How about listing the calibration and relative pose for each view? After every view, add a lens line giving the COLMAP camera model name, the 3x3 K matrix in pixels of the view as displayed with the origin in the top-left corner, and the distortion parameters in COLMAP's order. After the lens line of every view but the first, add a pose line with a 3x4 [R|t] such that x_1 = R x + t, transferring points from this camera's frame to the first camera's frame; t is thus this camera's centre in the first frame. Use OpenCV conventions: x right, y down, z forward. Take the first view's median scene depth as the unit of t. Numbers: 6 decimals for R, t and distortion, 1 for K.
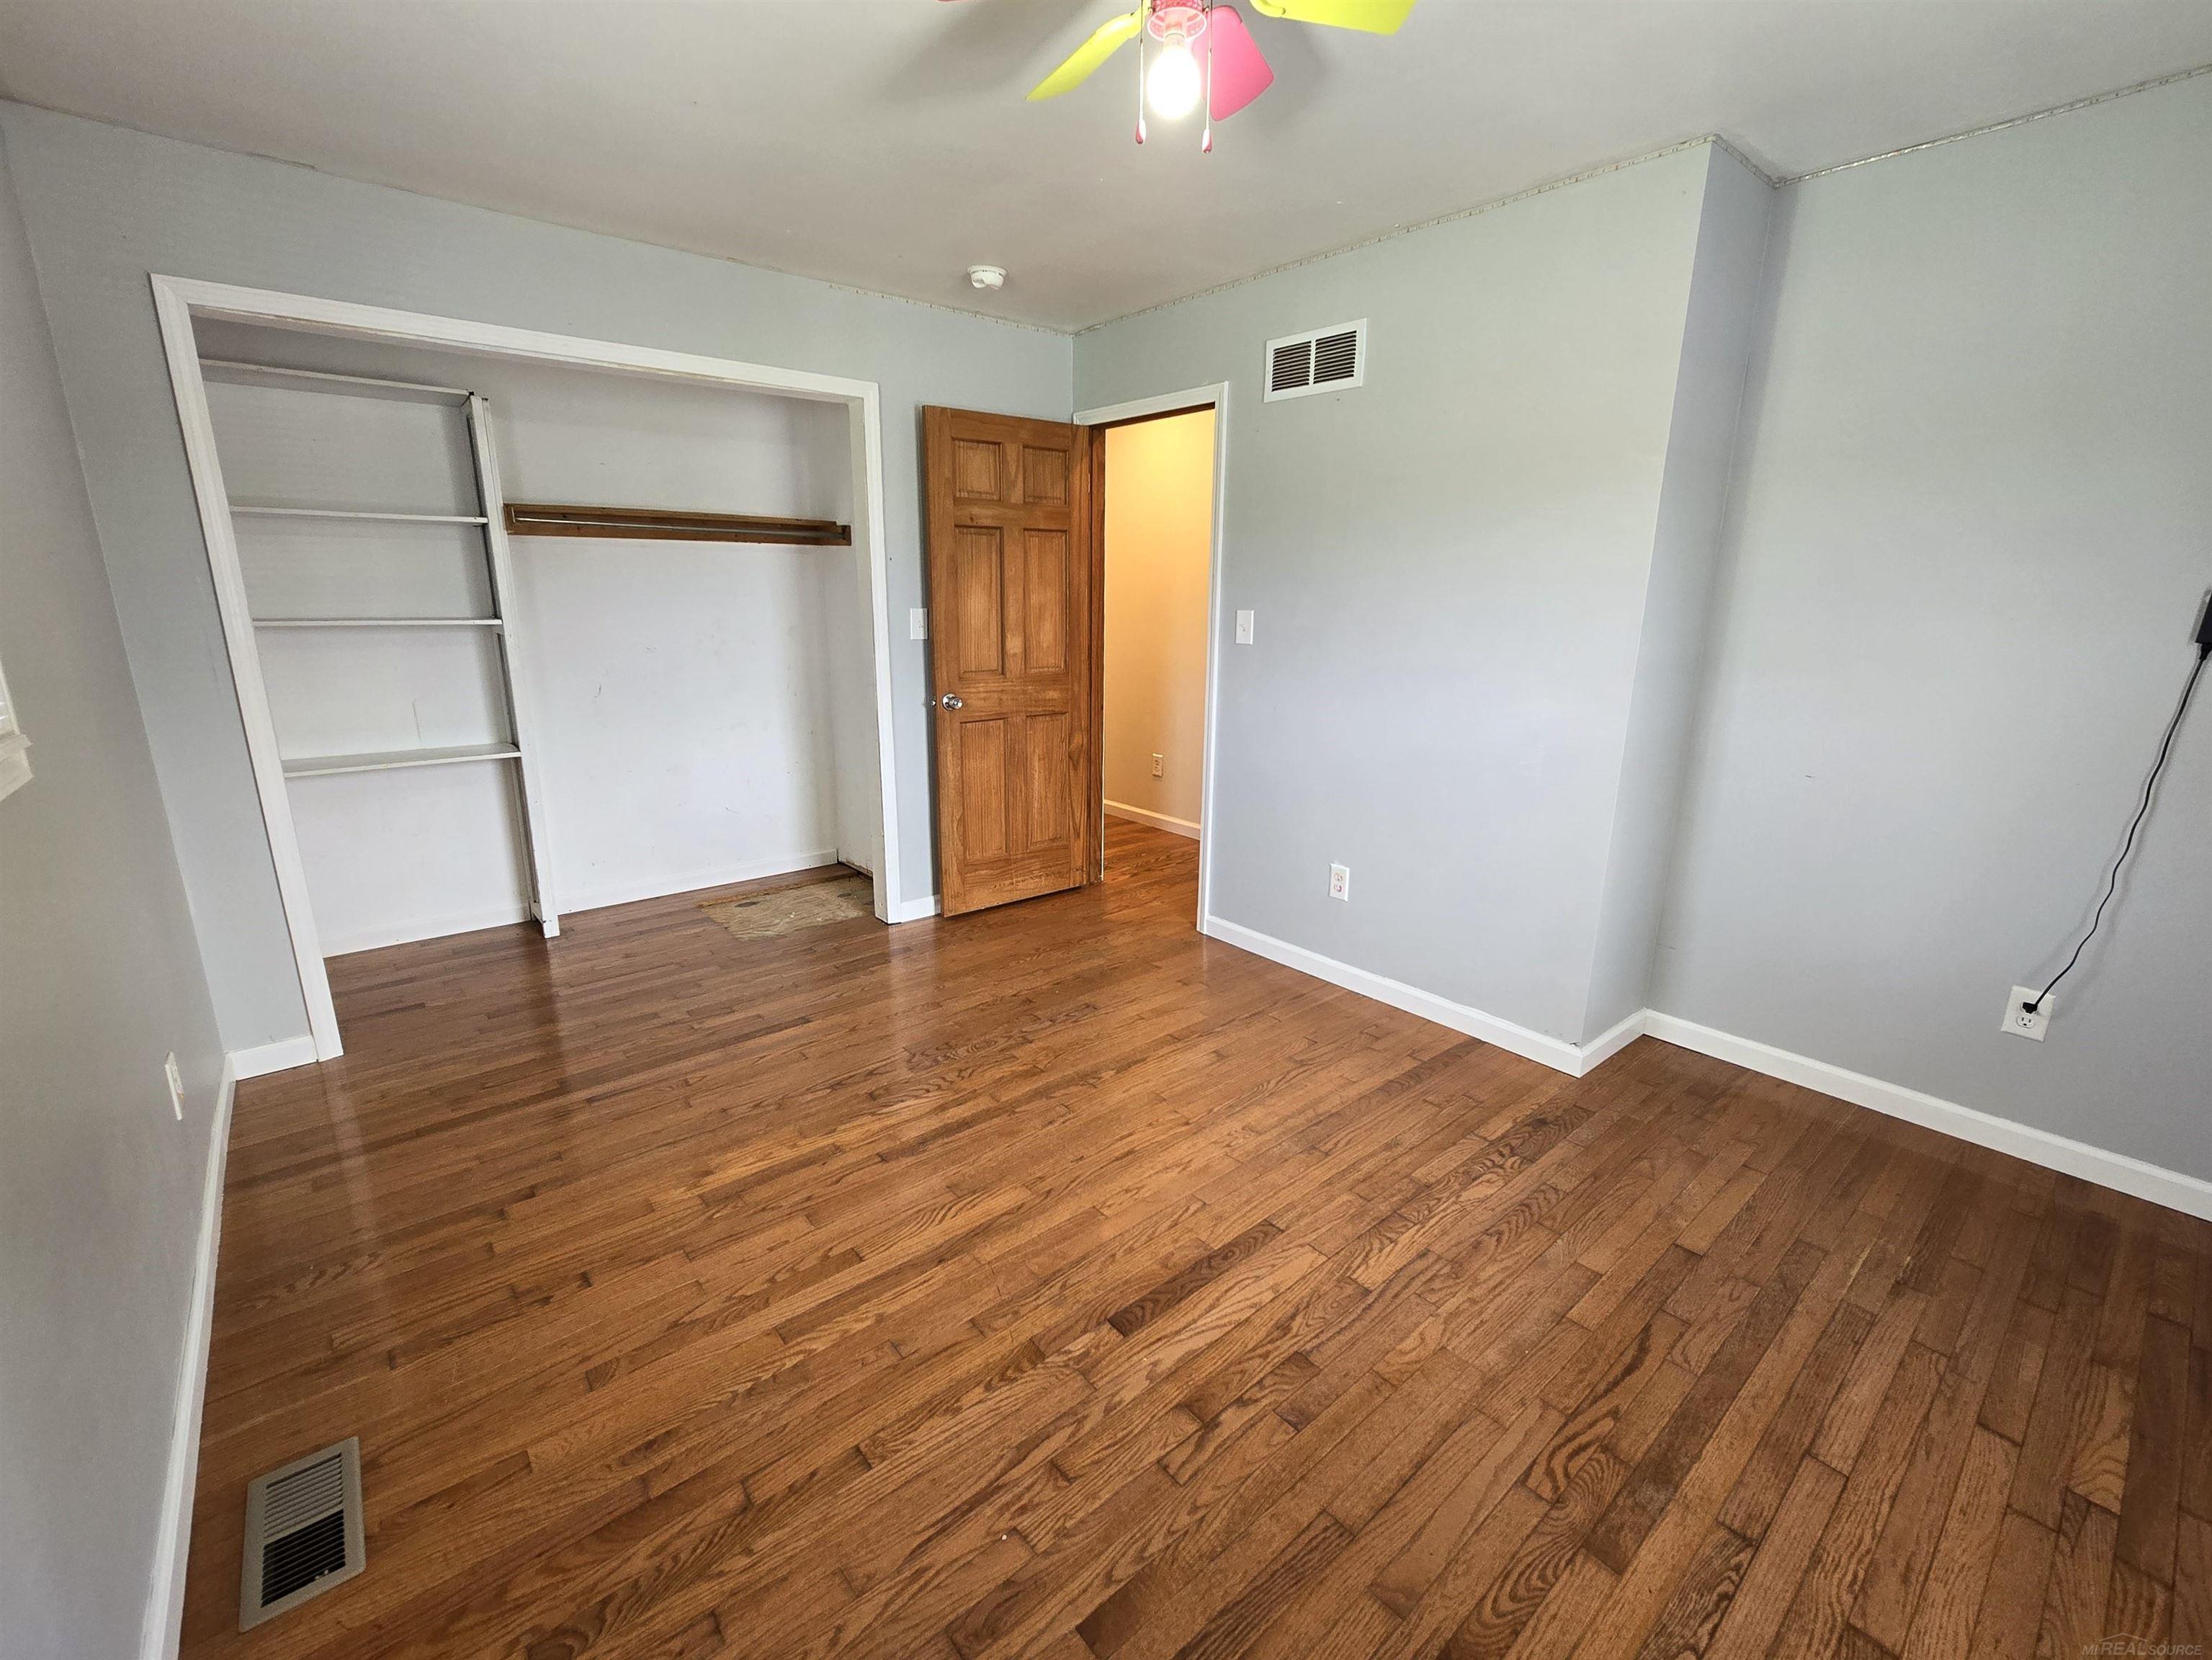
lens RADIAL K [[932.1, 0, 1101.9], [0, 932.1, 827.4], [0, 0, 1]] dist [-0.003941, 0.001566]
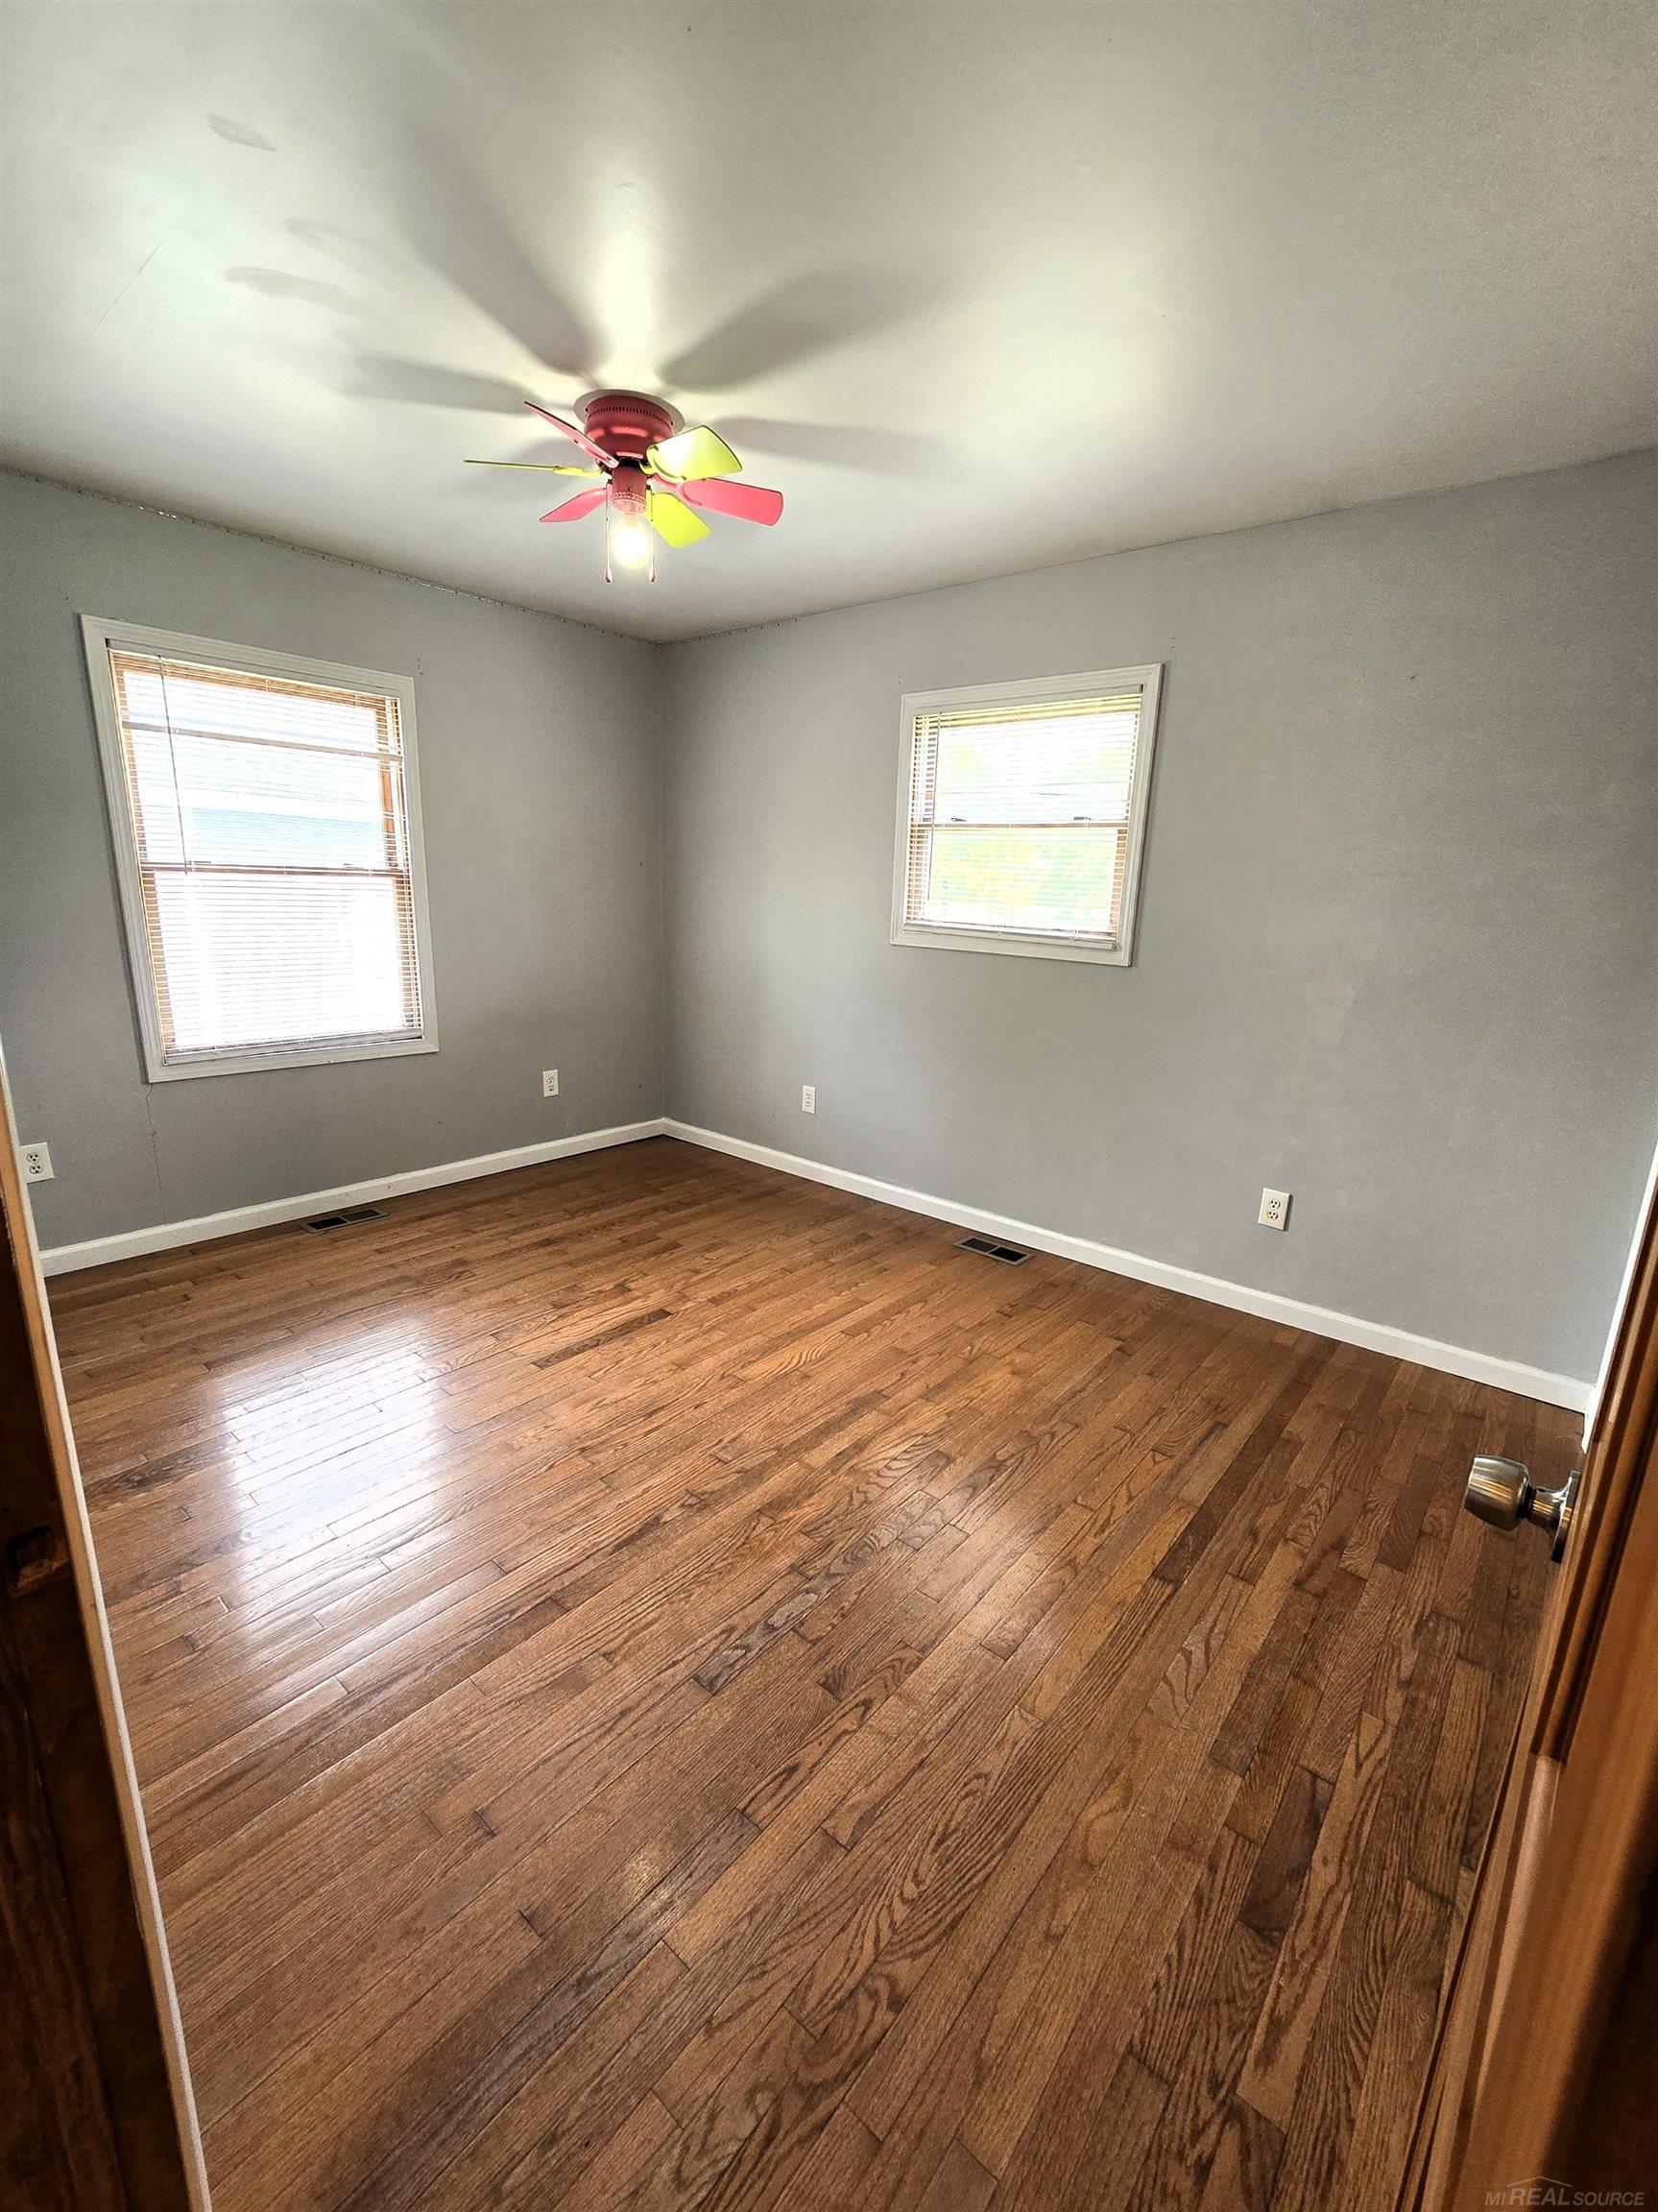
lens RADIAL K [[931.9, 0, 832.3], [0, 931.9, 1099.3], [0, 0, 1]] dist [-0.003941, 0.001566]
pose [[-0.984255, -0.001567, -0.176745, 0.015510], [-0.084408, 0.882737, 0.462223, -0.482484], [0.155295, 0.469864, -0.868971, 1.896487]]
